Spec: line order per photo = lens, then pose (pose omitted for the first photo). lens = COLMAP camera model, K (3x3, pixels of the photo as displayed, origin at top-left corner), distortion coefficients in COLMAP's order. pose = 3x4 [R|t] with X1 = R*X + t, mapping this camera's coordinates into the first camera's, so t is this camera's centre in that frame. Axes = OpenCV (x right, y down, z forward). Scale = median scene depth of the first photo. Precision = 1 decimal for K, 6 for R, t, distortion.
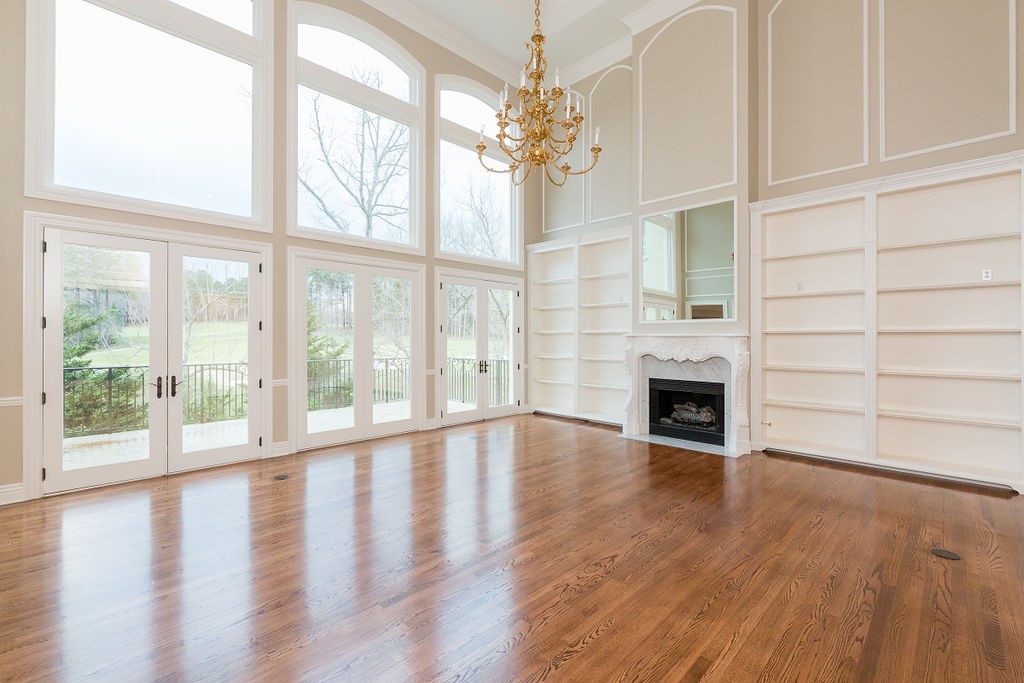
lens RADIAL K [[459.8, 0, 507.2], [0, 459.8, 340.8], [0, 0, 1]] dist [-0.004128, 0.000882]
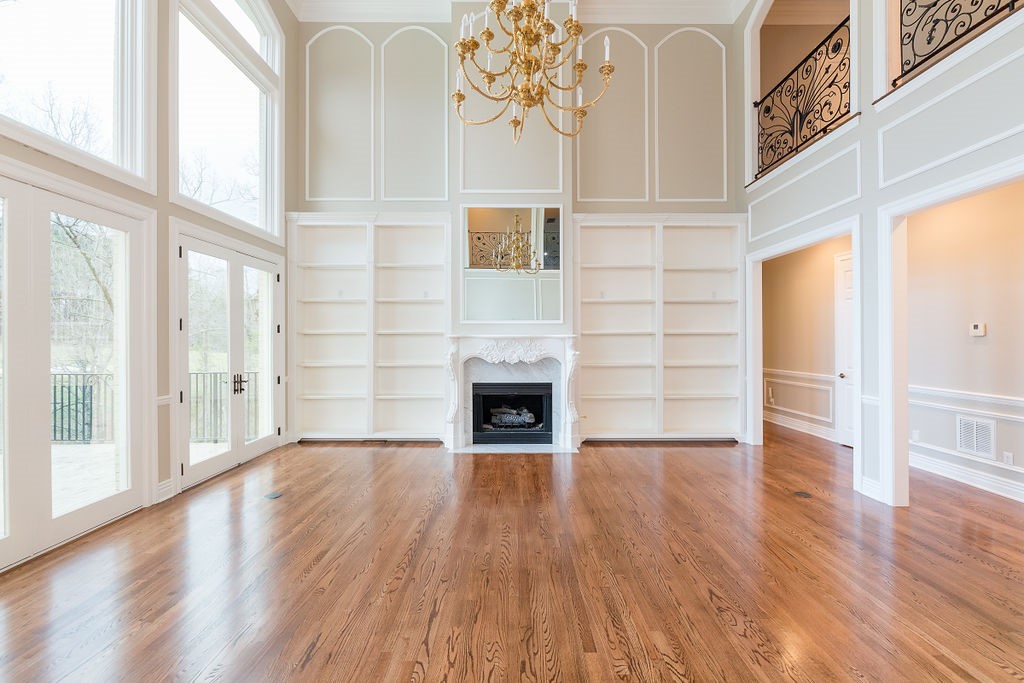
lens RADIAL K [[459.8, 0, 514.8], [0, 459.8, 337.7], [0, 0, 1]] dist [-0.004128, 0.000882]
pose [[0.690679, 0.000328, 0.723161, -0.294215], [0.007527, 0.999942, -0.007642, -0.001462], [-0.723122, 0.010722, 0.690637, 0.305199]]
